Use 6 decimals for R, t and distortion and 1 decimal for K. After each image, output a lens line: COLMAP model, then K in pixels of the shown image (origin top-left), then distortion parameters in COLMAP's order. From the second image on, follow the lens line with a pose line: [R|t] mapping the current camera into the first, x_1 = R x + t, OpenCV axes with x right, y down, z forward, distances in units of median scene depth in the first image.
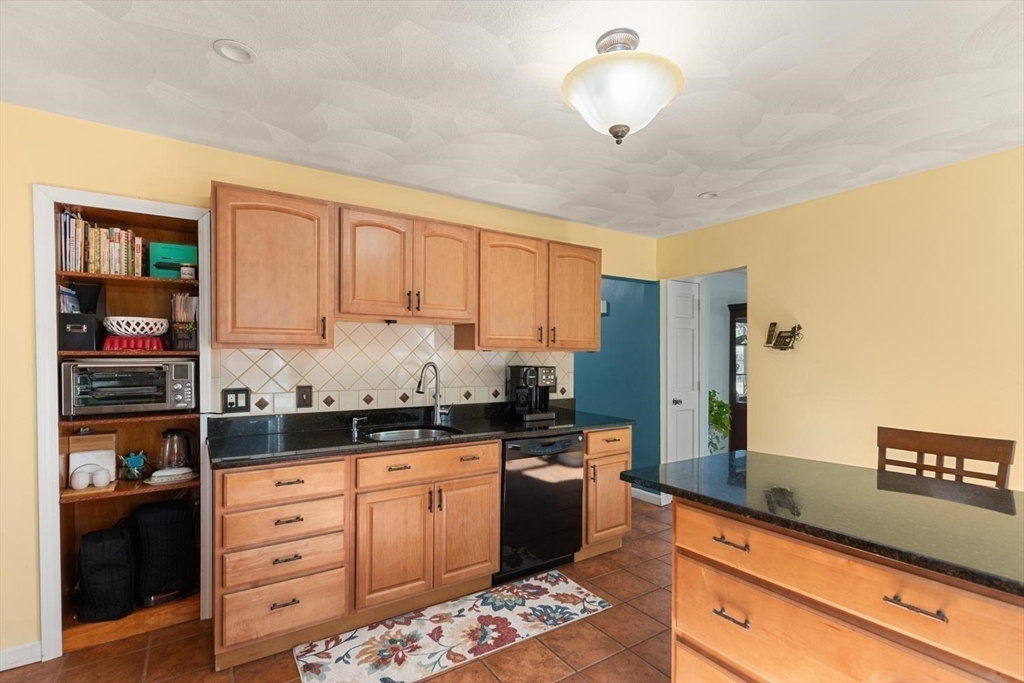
lens RADIAL K [[471.0, 0, 519.7], [0, 471.0, 357.4], [0, 0, 1]] dist [0.012070, 0.000100]
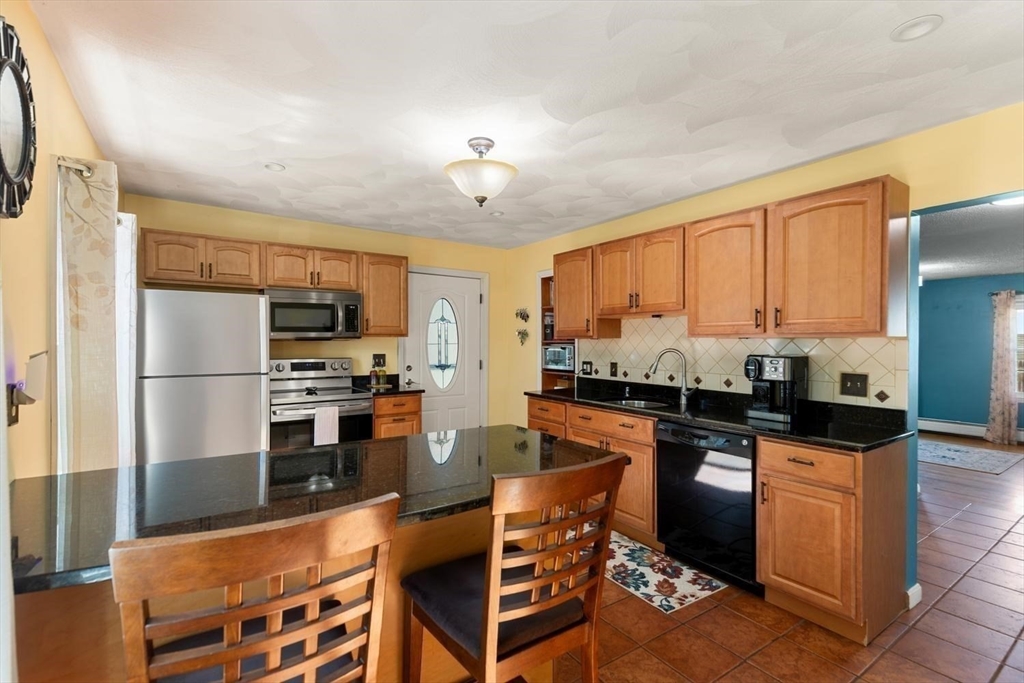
lens RADIAL K [[471.0, 0, 518.8], [0, 471.0, 345.8], [0, 0, 1]] dist [0.012070, 0.000100]
pose [[0.014650, 0.003483, -0.999887, 1.069616], [-0.009710, 0.999947, 0.003341, 0.003148], [0.999846, 0.009660, 0.014683, 0.663157]]
